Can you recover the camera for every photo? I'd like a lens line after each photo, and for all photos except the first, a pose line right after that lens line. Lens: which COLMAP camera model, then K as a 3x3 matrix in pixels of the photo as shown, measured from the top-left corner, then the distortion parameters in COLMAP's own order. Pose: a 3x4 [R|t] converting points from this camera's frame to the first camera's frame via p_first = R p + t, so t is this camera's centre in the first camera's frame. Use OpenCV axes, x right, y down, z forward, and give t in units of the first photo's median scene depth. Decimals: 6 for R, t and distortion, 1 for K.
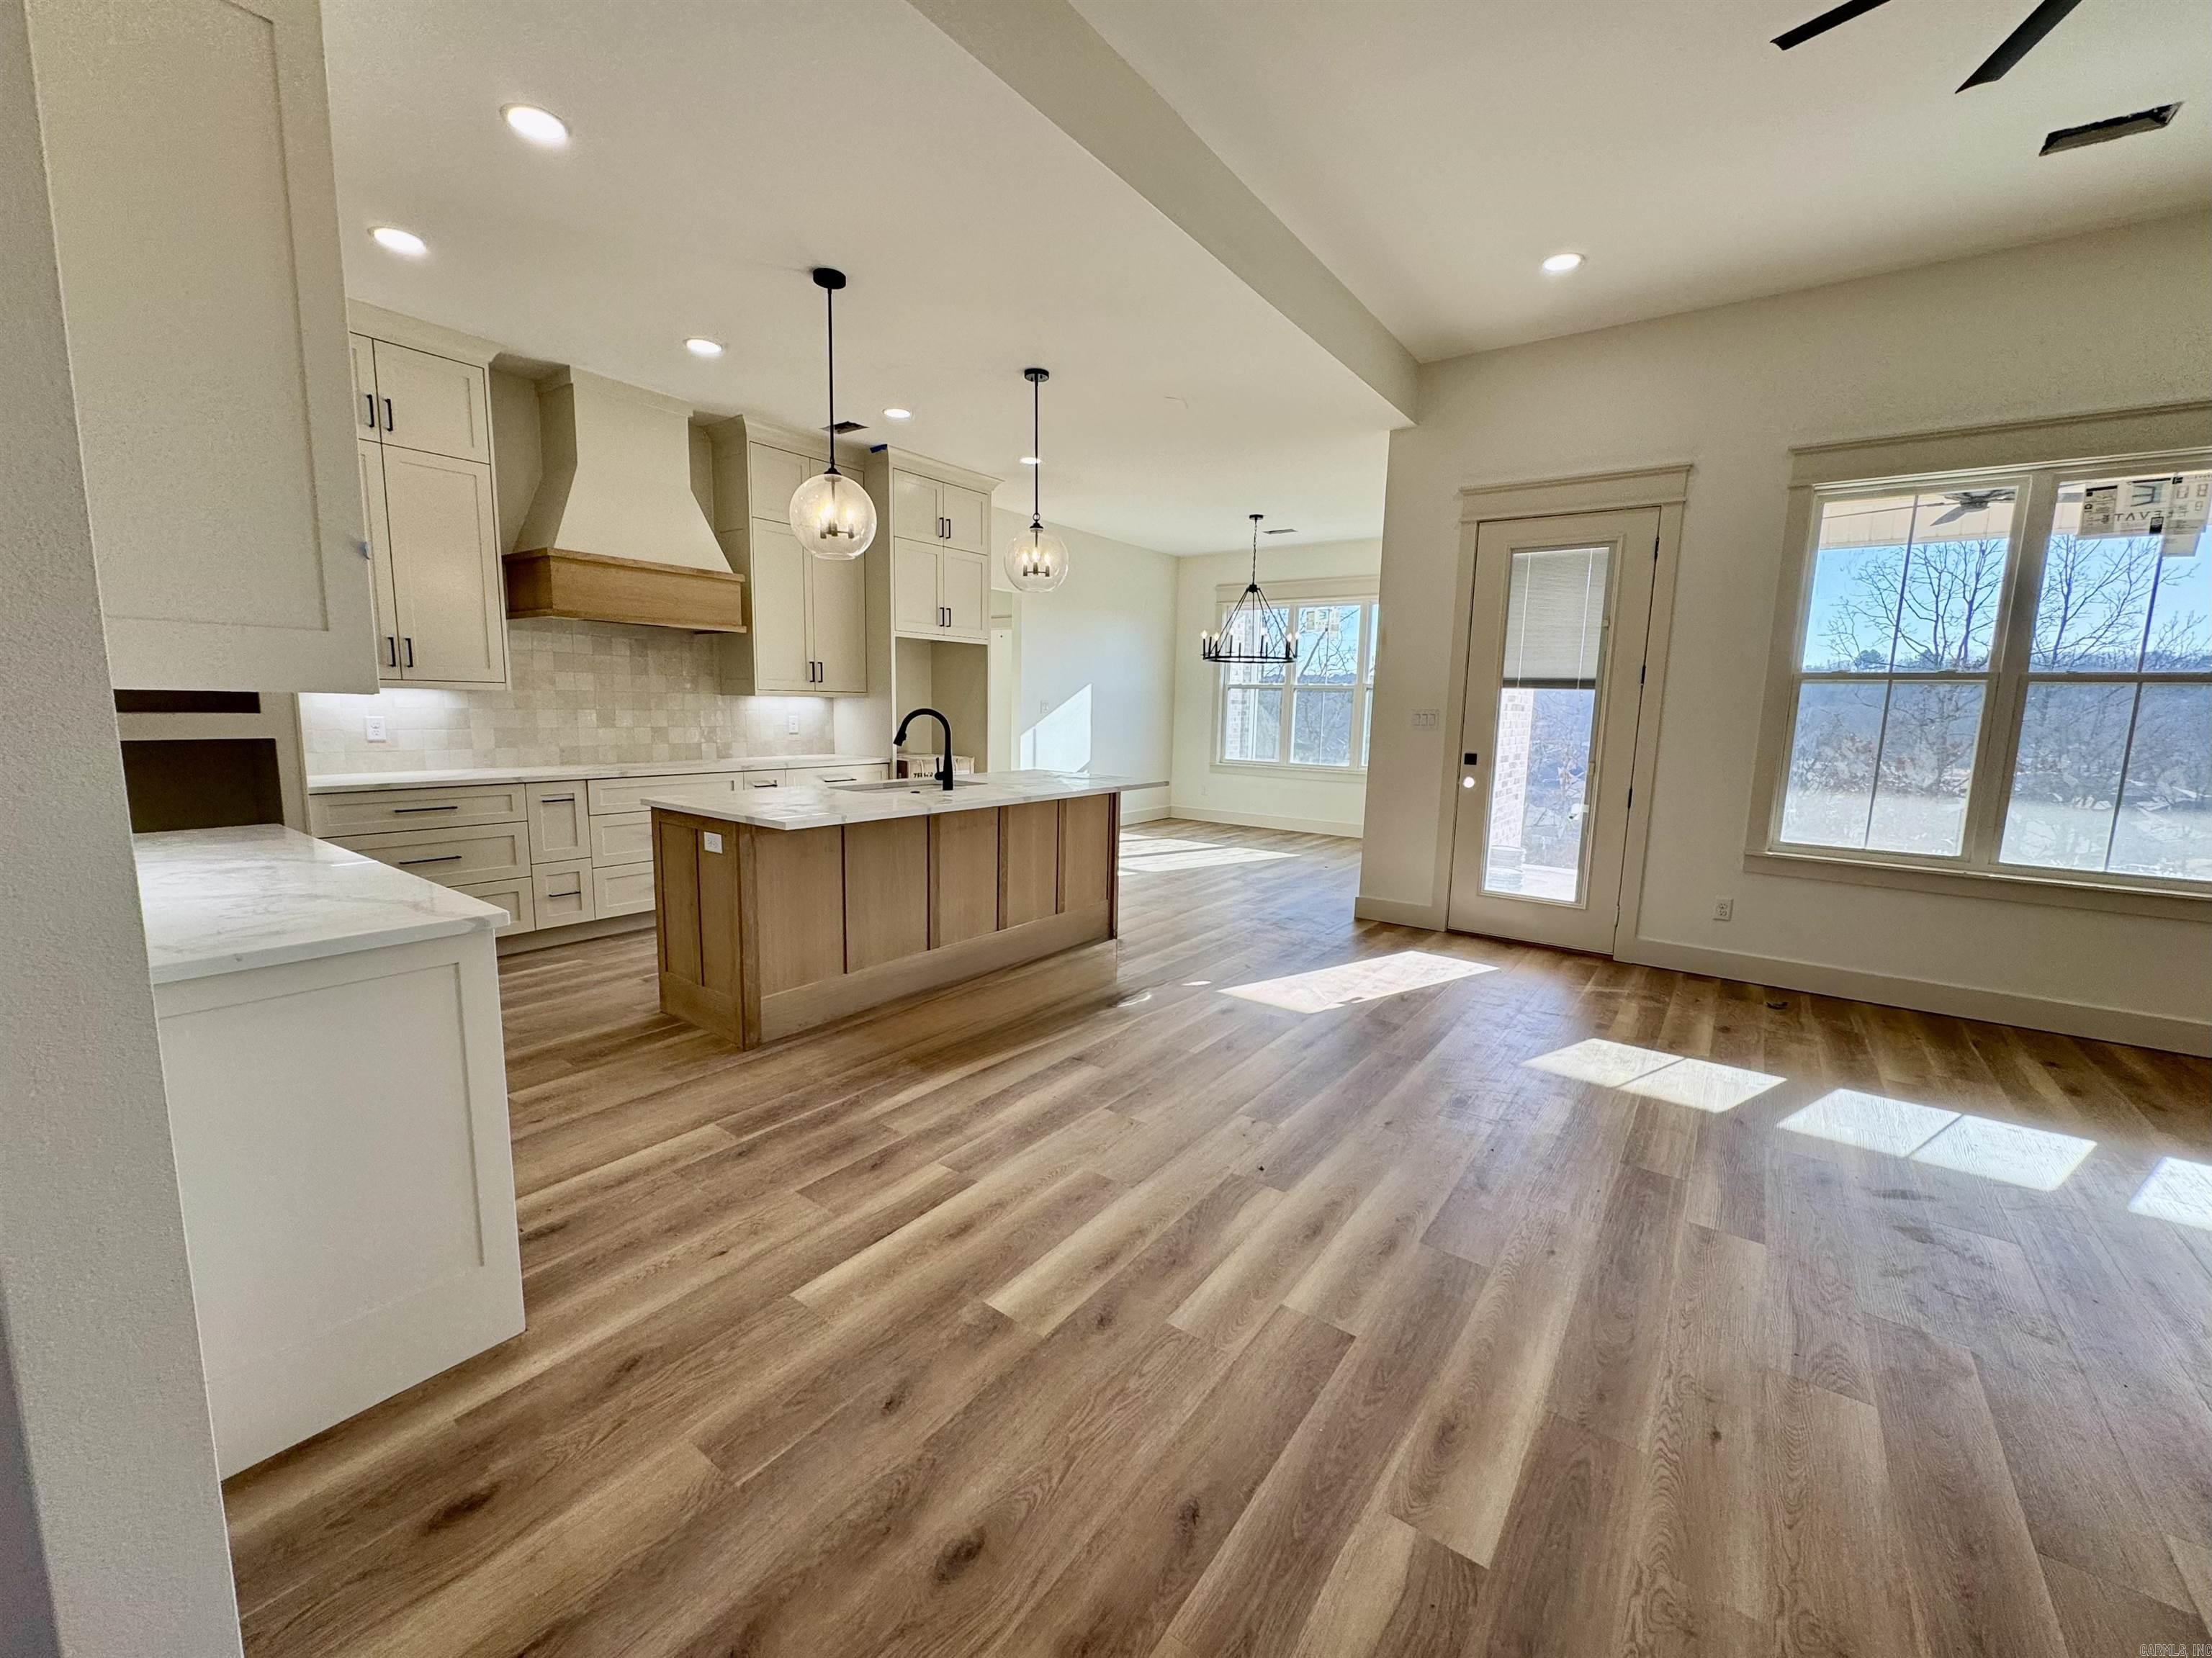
lens RADIAL K [[887.8, 0, 1098.6], [0, 887.8, 828.0], [0, 0, 1]] dist [-0.007424, 0.000328]
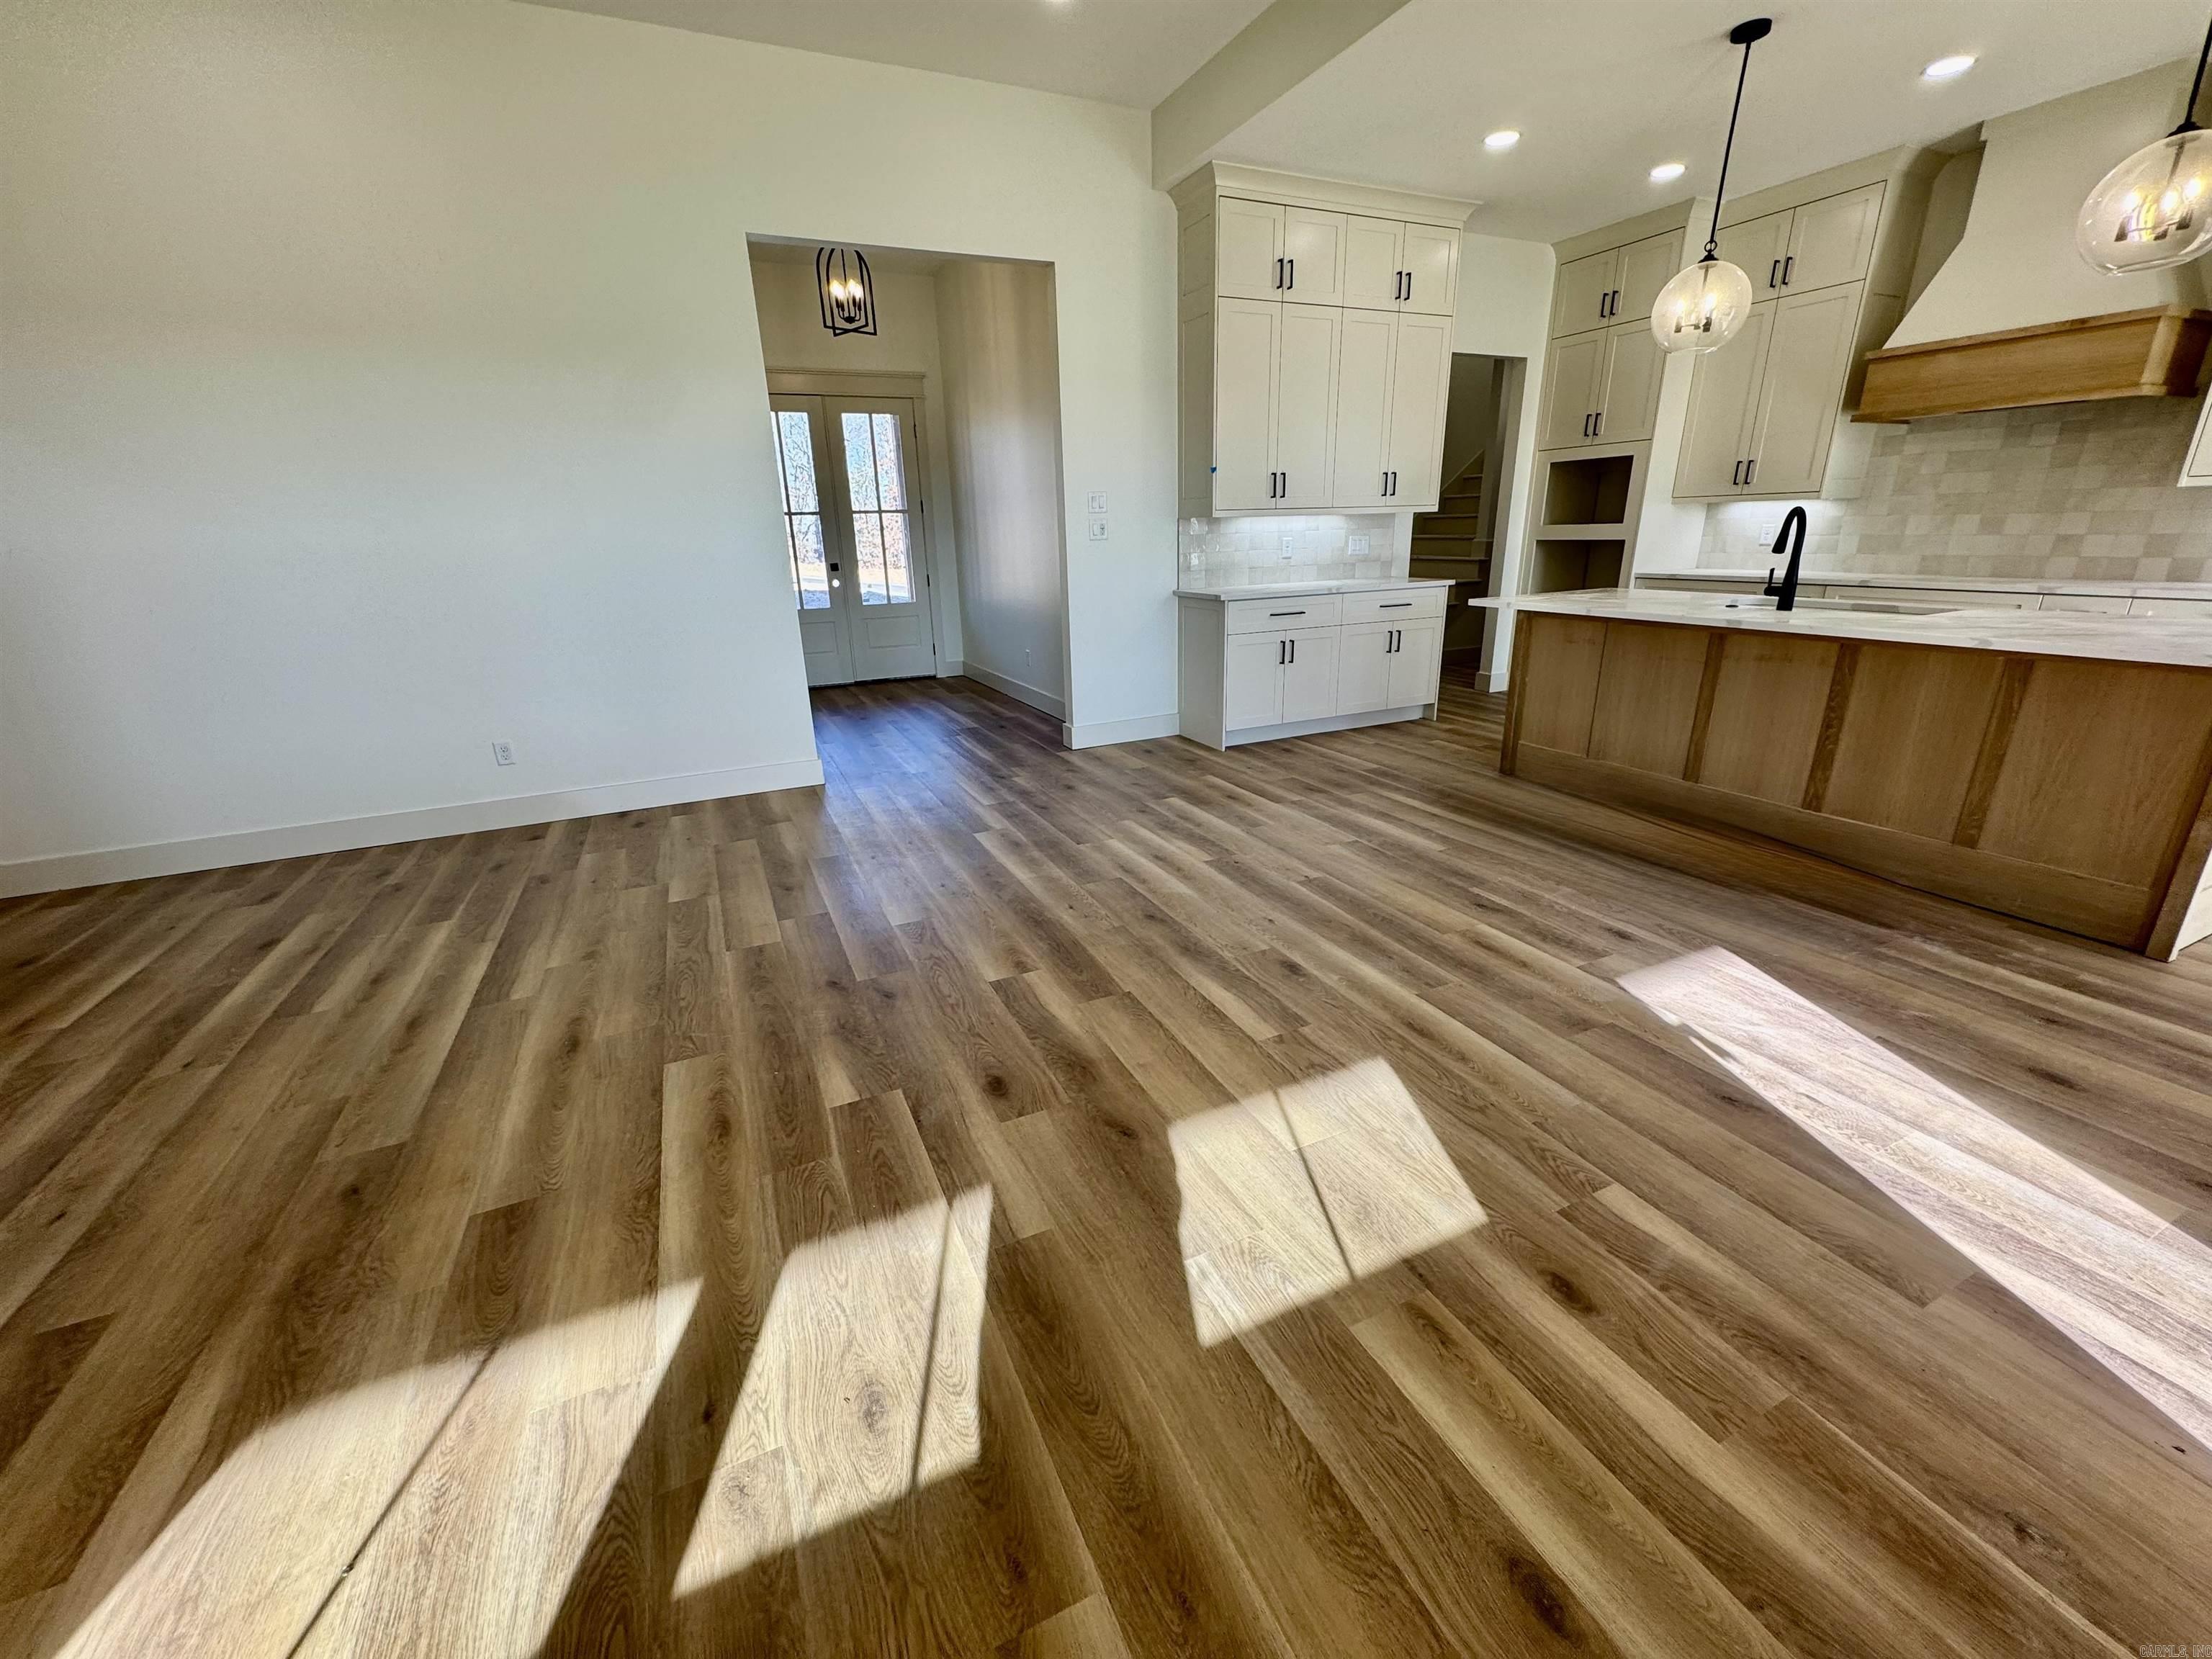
lens RADIAL K [[887.8, 0, 1101.4], [0, 887.8, 820.4], [0, 0, 1]] dist [-0.007424, 0.000328]
pose [[-0.484806, 0.266811, -0.832931, 0.873228], [-0.103530, 0.928132, 0.357566, -0.089880], [0.868472, 0.259584, -0.422341, 0.853511]]
